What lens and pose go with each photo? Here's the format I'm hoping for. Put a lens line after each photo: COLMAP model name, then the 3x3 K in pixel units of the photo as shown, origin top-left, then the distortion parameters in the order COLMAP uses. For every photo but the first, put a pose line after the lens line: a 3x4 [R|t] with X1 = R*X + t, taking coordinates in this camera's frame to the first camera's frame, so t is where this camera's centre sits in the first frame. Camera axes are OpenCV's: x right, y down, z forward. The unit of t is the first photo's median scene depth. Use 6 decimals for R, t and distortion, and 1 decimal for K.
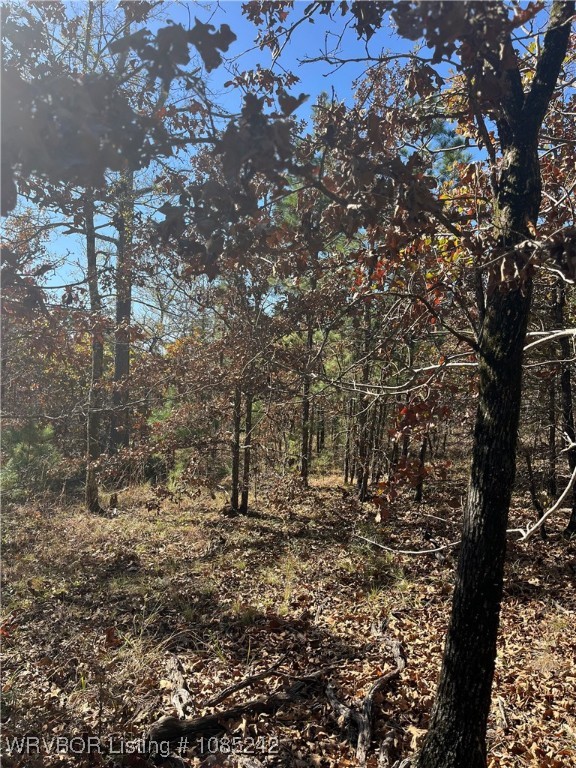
lens RADIAL K [[578.6, 0, 284.9], [0, 578.6, 381.1], [0, 0, 1]] dist [0.075803, -0.103236]
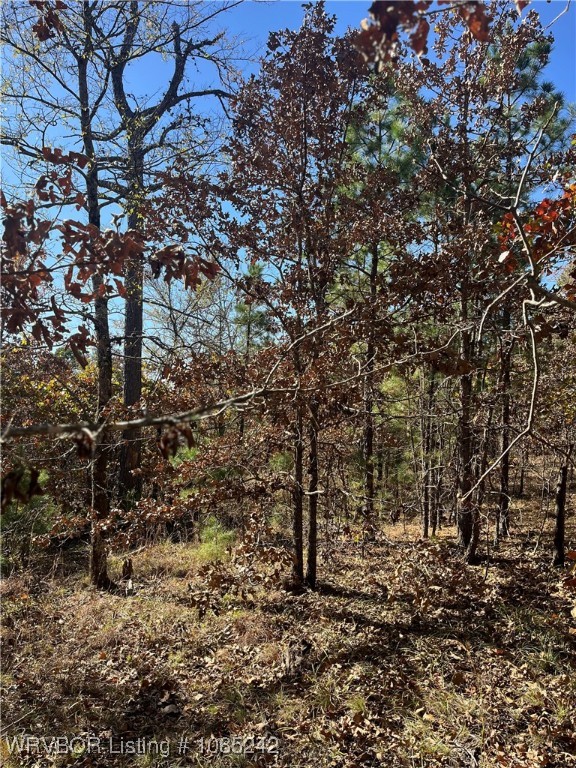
lens RADIAL K [[578.6, 0, 292.1], [0, 578.6, 389.4], [0, 0, 1]] dist [0.075803, -0.103236]
pose [[0.999655, -0.025430, 0.006609, -0.089824], [0.025726, 0.998445, -0.049464, 0.019473], [-0.005341, 0.049617, 0.998754, 0.263370]]
